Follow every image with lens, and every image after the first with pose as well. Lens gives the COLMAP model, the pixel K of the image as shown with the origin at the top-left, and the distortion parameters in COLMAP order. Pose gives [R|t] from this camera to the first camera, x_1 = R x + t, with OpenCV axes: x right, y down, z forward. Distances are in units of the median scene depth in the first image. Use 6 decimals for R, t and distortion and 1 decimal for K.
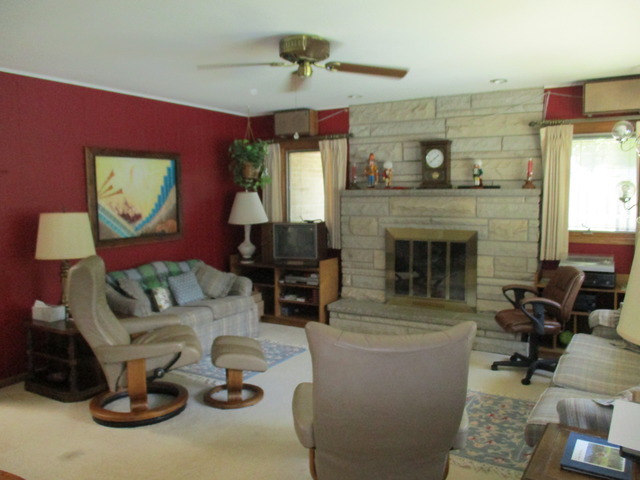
lens RADIAL K [[545.7, 0, 327.0], [0, 545.7, 241.0], [0, 0, 1]] dist [-0.020803, -0.004533]
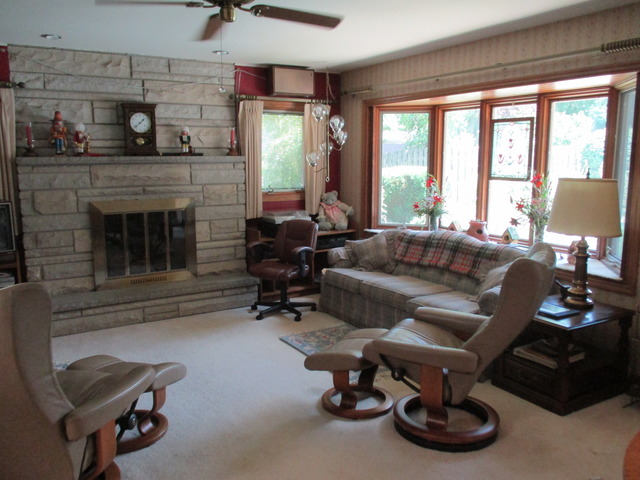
lens RADIAL K [[545.7, 0, 326.9], [0, 545.7, 240.5], [0, 0, 1]] dist [-0.020803, -0.004533]
pose [[0.456461, -0.130186, 0.880168, -0.496770], [0.081993, 0.991183, 0.104084, -0.023851], [-0.885958, 0.024657, 0.463111, 0.299519]]
